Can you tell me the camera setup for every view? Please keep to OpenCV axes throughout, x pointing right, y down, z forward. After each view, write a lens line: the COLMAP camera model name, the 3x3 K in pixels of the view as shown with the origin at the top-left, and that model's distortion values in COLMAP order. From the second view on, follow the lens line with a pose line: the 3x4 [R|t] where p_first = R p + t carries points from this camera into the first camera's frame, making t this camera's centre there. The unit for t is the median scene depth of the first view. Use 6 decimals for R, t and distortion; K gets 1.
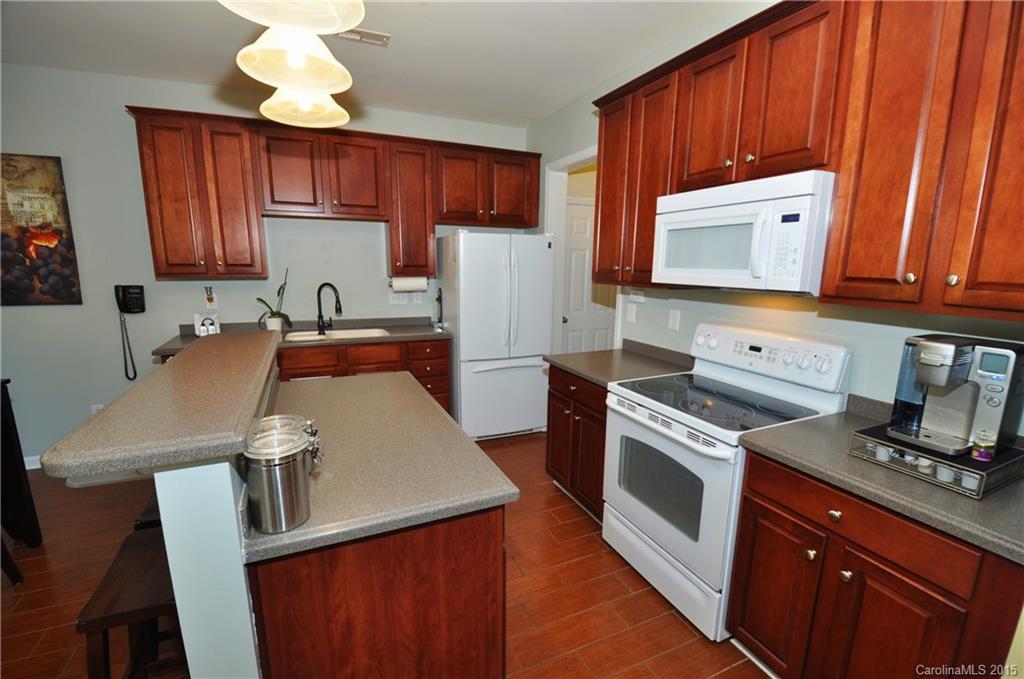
lens RADIAL K [[449.7, 0, 510.5], [0, 449.7, 349.3], [0, 0, 1]] dist [0.019609, -0.019714]
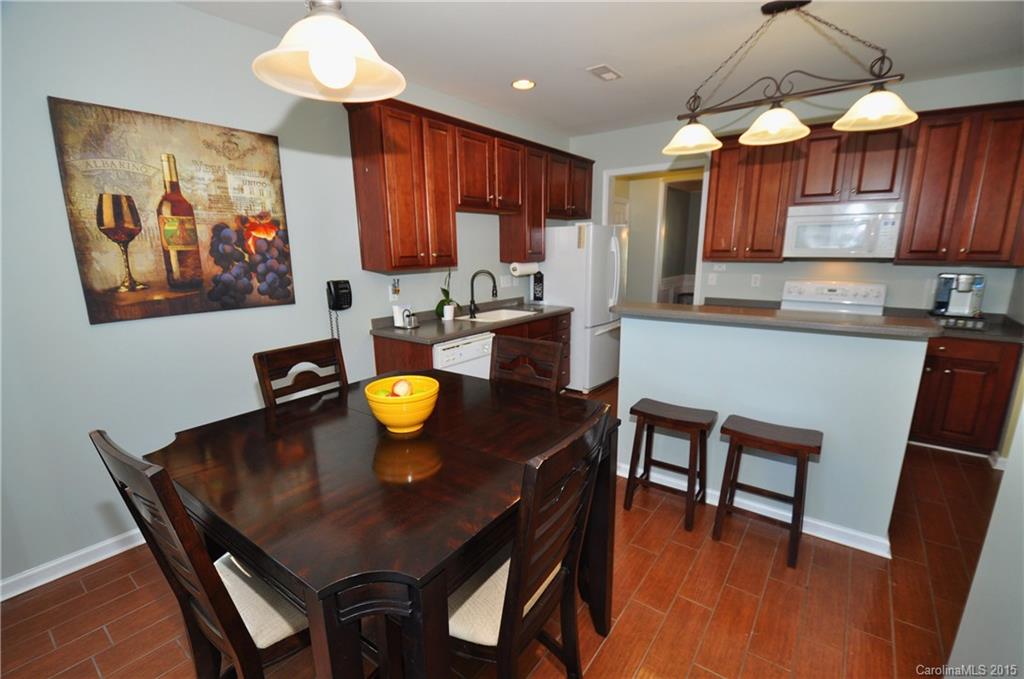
lens RADIAL K [[448.0, 0, 517.0], [0, 448.0, 350.0], [0, 0, 1]] dist [0.020511, -0.026259]
pose [[0.869588, -0.129427, 0.476514, -1.045283], [0.112465, 0.991587, 0.064090, -0.015730], [-0.480800, -0.002141, 0.876828, -0.006407]]
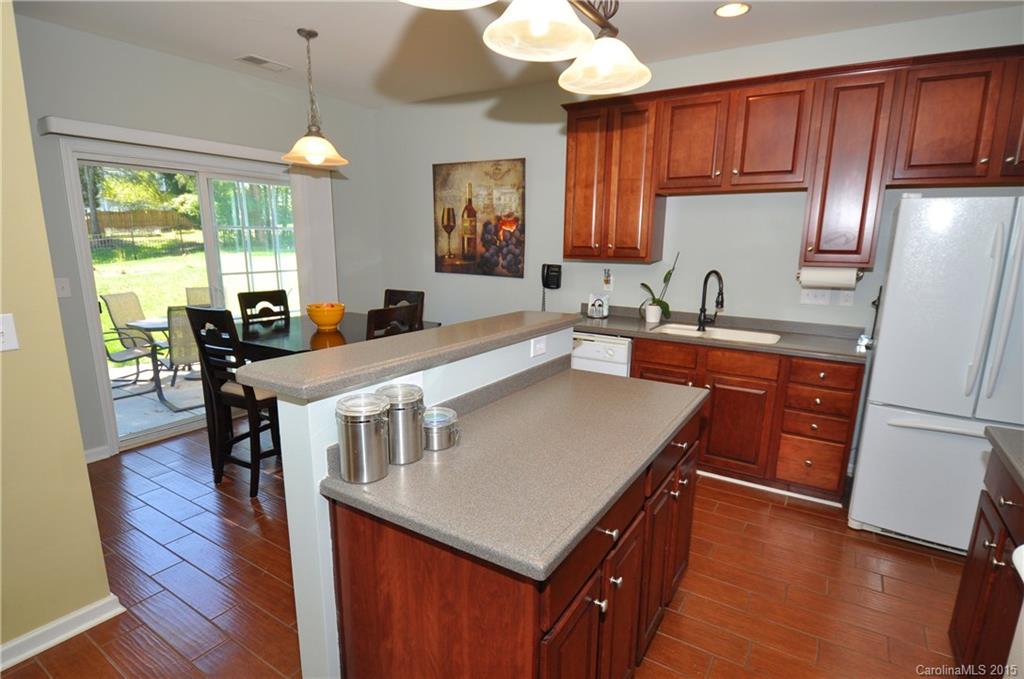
lens RADIAL K [[520.4, 0, 512.1], [0, 520.4, 350.6], [0, 0, 1]] dist [0.002357, -0.000390]
pose [[0.555890, 0.170166, -0.813652, 0.229590], [-0.168258, 0.981595, 0.090336, -0.030400], [0.814049, 0.086687, 0.574291, 0.185151]]
